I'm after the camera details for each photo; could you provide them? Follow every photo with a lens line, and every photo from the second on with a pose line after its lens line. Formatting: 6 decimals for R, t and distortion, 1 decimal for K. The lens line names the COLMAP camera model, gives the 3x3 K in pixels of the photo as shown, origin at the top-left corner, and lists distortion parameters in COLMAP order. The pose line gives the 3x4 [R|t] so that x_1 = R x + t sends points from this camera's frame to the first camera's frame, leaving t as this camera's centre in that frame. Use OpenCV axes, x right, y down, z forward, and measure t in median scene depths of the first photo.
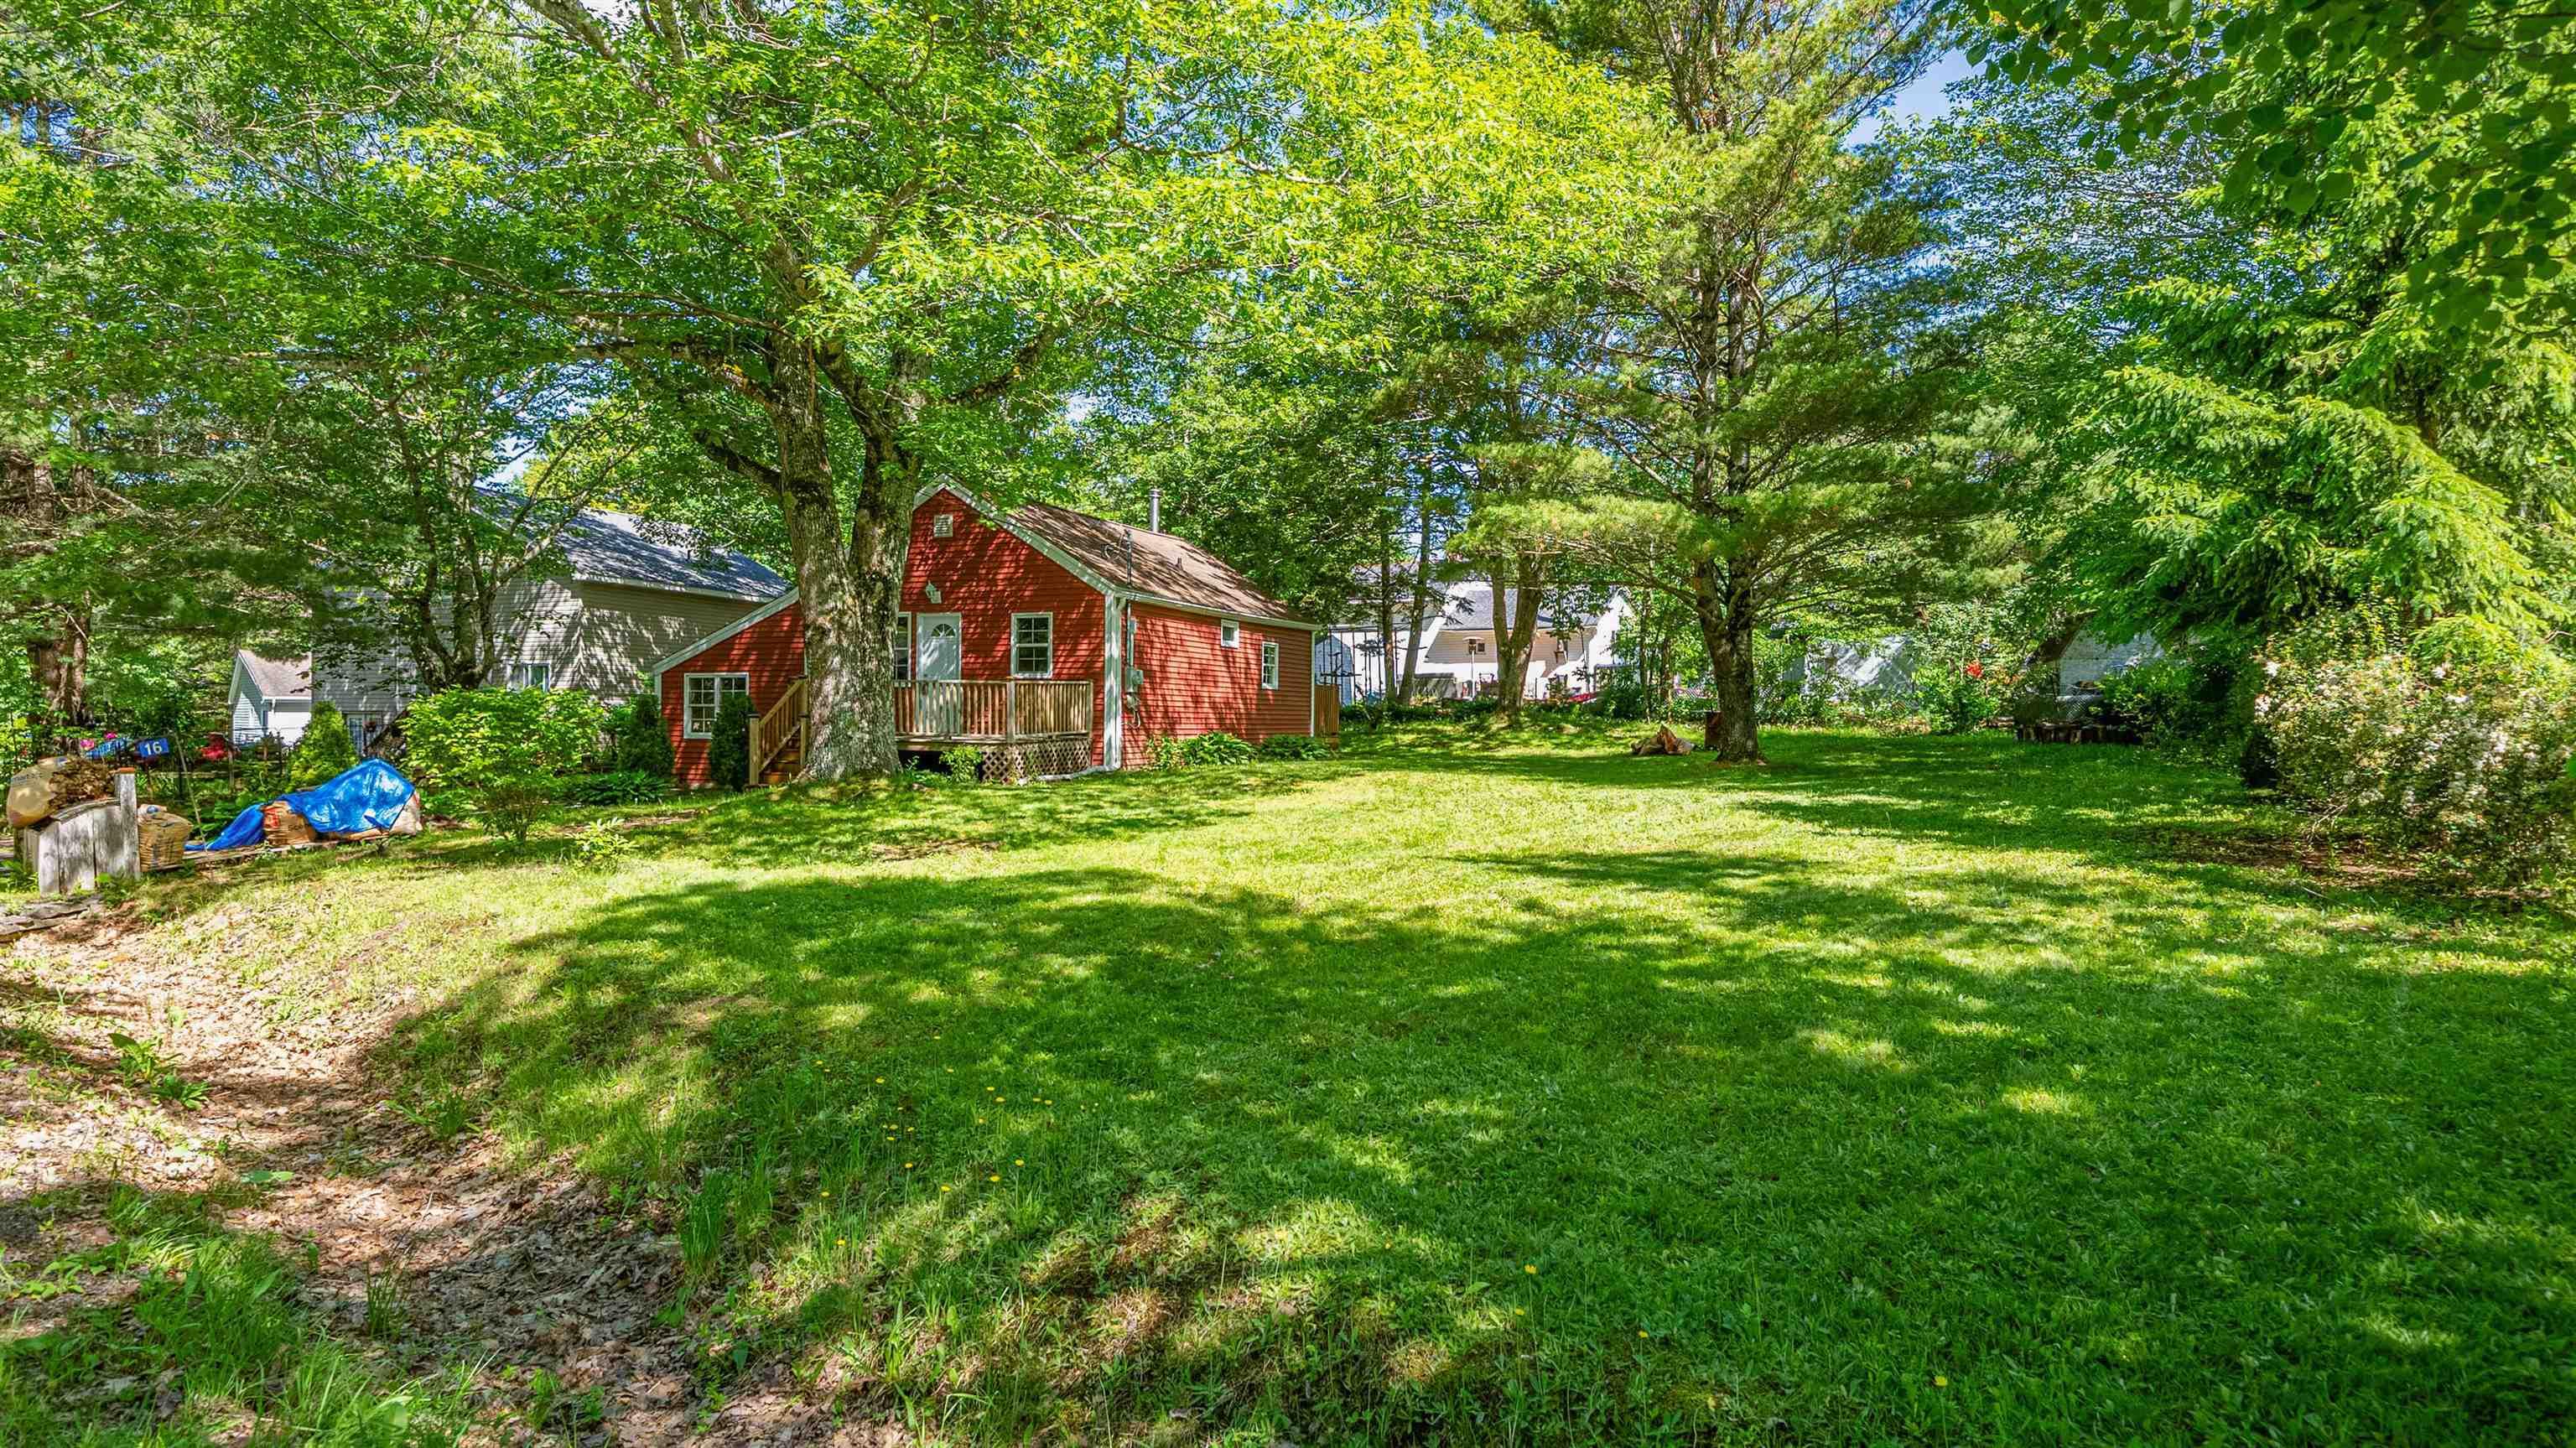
lens RADIAL K [[1351.6, 0, 1277.2], [0, 1351.6, 730.0], [0, 0, 1]] dist [0.001598, 0.000106]
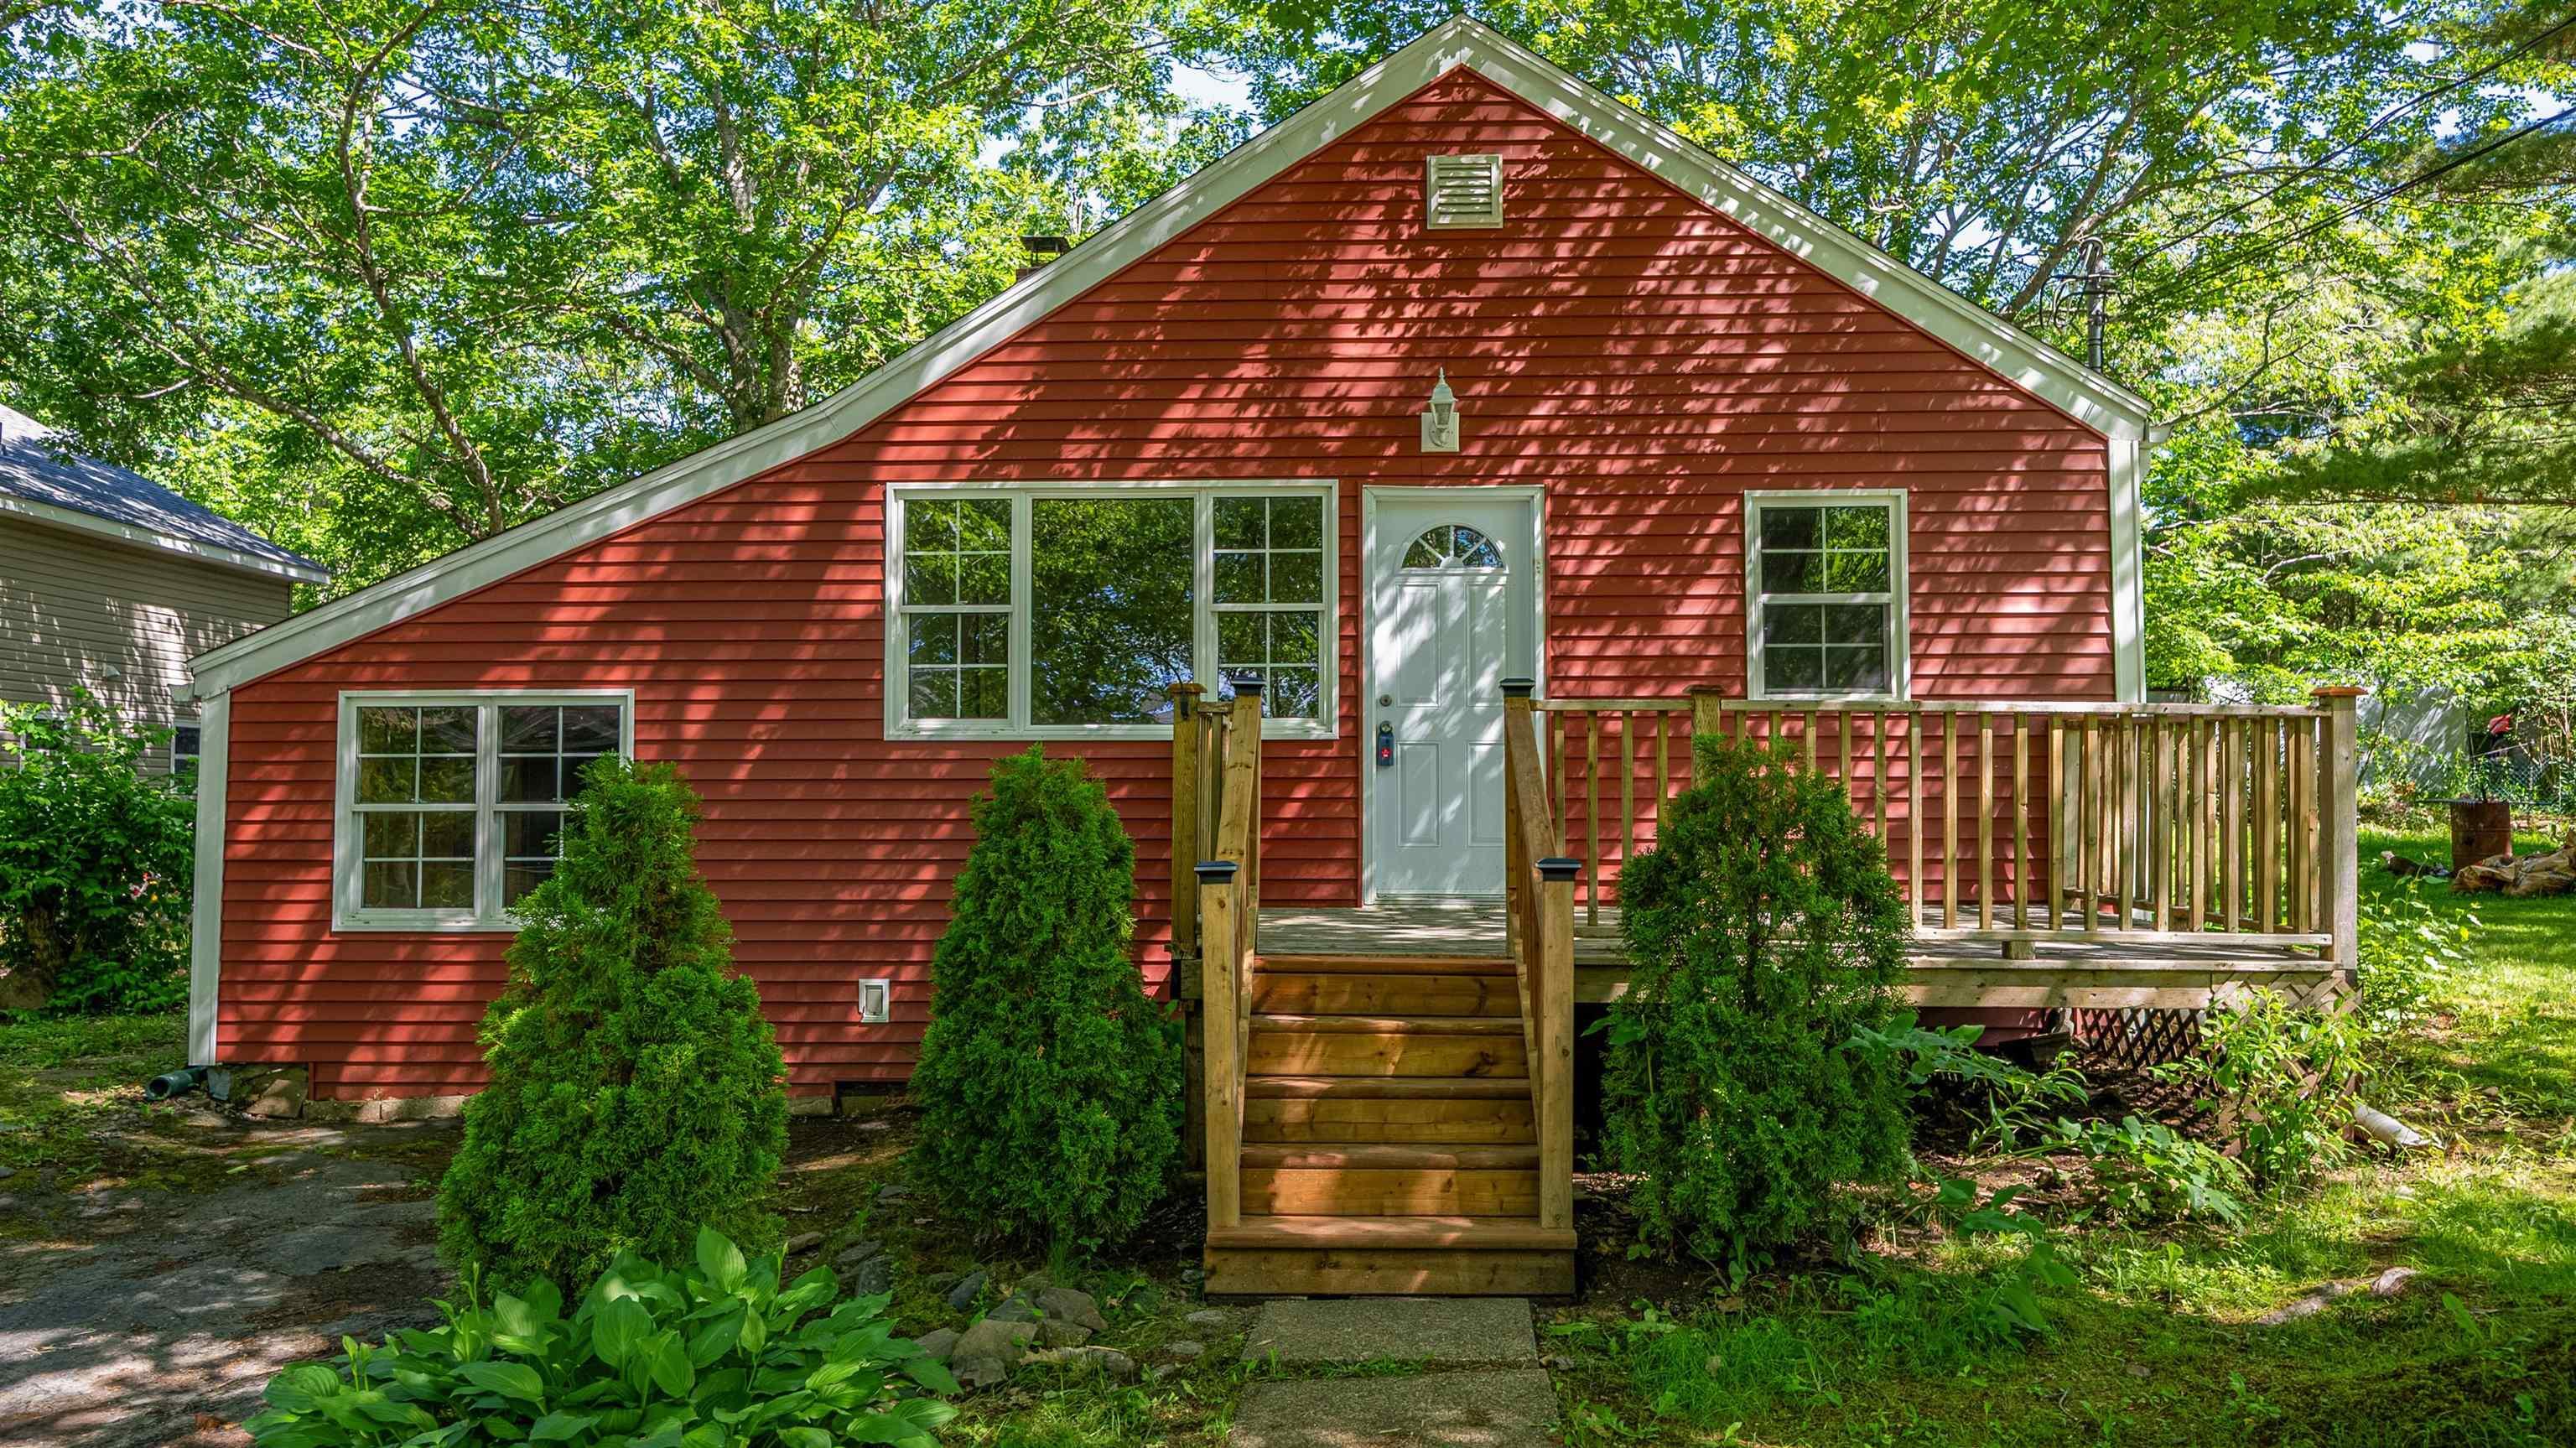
lens RADIAL K [[1706.0, 0, 1286.6], [0, 1706.0, 724.0], [0, 0, 1]] dist [-0.000505, 0.001253]
pose [[0.945327, 0.007245, 0.326043, -0.401936], [0.010893, 0.998494, -0.053771, -0.016128], [-0.325942, 0.054382, 0.943824, 0.667958]]
